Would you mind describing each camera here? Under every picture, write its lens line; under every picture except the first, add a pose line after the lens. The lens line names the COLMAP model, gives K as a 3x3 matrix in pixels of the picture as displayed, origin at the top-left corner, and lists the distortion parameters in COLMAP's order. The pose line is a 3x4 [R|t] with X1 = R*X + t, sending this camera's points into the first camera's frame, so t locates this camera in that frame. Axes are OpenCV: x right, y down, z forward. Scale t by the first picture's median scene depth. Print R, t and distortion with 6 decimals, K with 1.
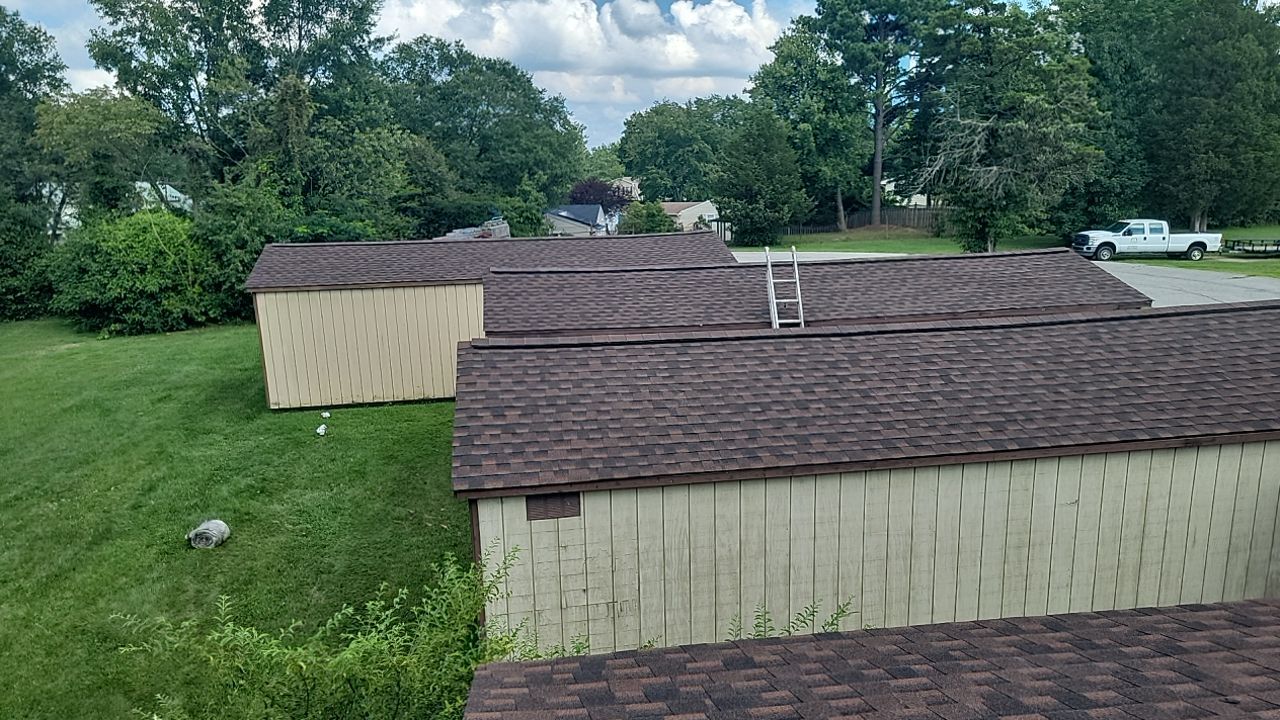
lens RADIAL K [[889.4, 0, 657.2], [0, 889.4, 384.5], [0, 0, 1]] dist [0.095682, -0.072641]
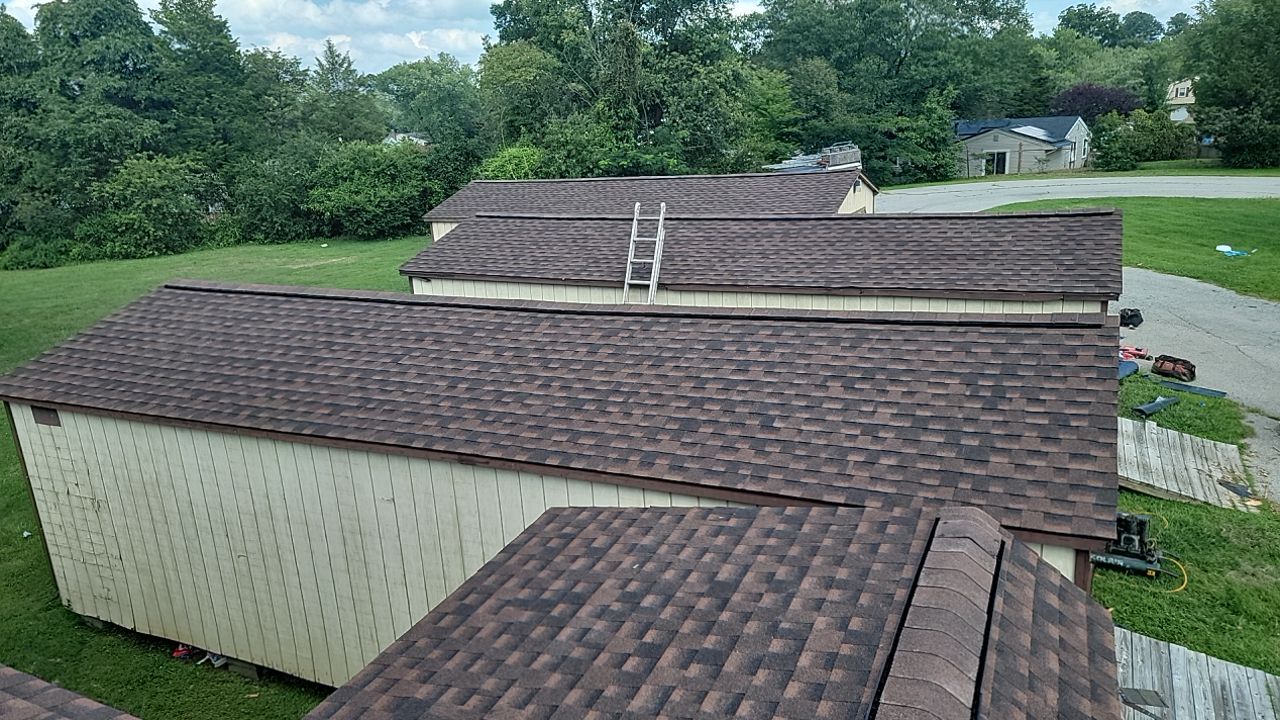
lens RADIAL K [[883.8, 0, 632.0], [0, 883.8, 361.7], [0, 0, 1]] dist [0.101170, -0.084370]
pose [[0.818911, 0.131166, -0.558731, 1.168795], [-0.092520, 0.990971, 0.097035, -0.131836], [0.566414, -0.027769, 0.823653, 0.355804]]
